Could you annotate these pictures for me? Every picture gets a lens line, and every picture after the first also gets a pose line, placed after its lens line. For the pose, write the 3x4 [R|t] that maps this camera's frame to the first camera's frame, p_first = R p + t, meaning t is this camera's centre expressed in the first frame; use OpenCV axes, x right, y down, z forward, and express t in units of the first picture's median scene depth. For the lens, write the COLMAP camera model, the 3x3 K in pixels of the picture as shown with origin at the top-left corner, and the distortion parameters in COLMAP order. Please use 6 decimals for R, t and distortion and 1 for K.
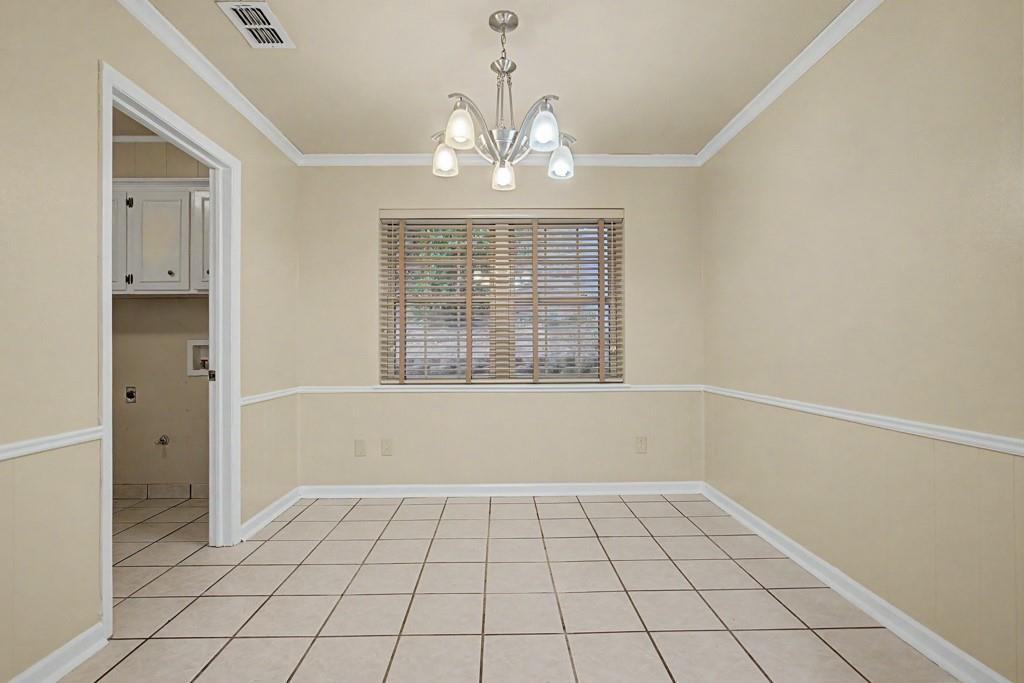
lens RADIAL K [[491.0, 0, 508.5], [0, 491.0, 344.7], [0, 0, 1]] dist [-0.002746, 0.000586]
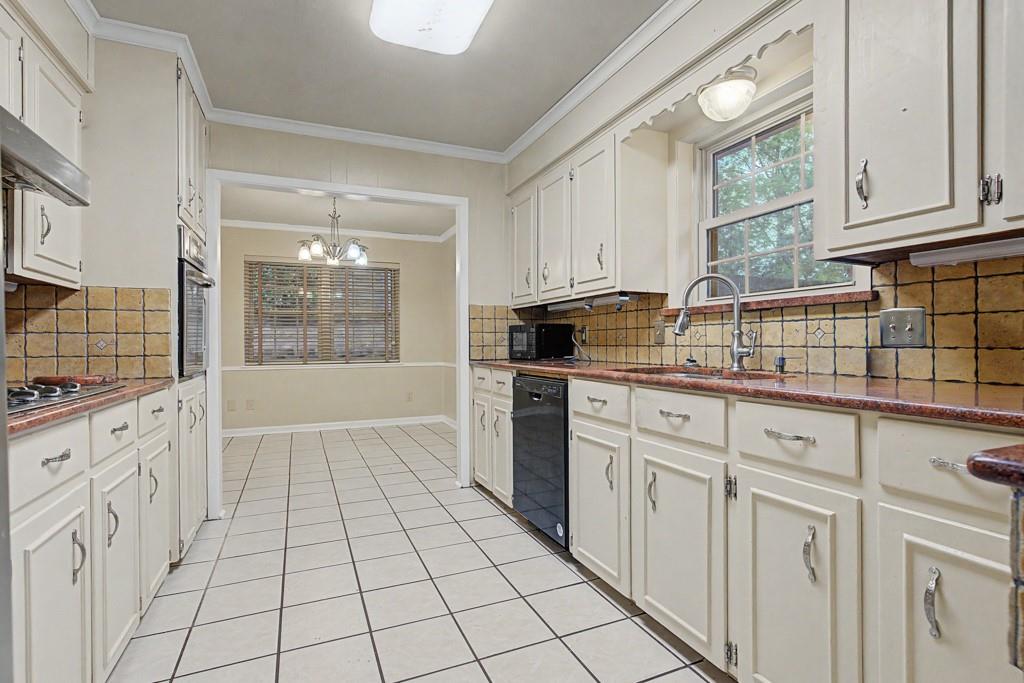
lens RADIAL K [[491.0, 0, 508.5], [0, 491.0, 344.7], [0, 0, 1]] dist [-0.002746, 0.000586]
pose [[0.925093, -0.003056, 0.379728, -0.073041], [-0.000015, 0.999967, 0.008084, 0.000904], [-0.379741, -0.007484, 0.925063, -0.785119]]
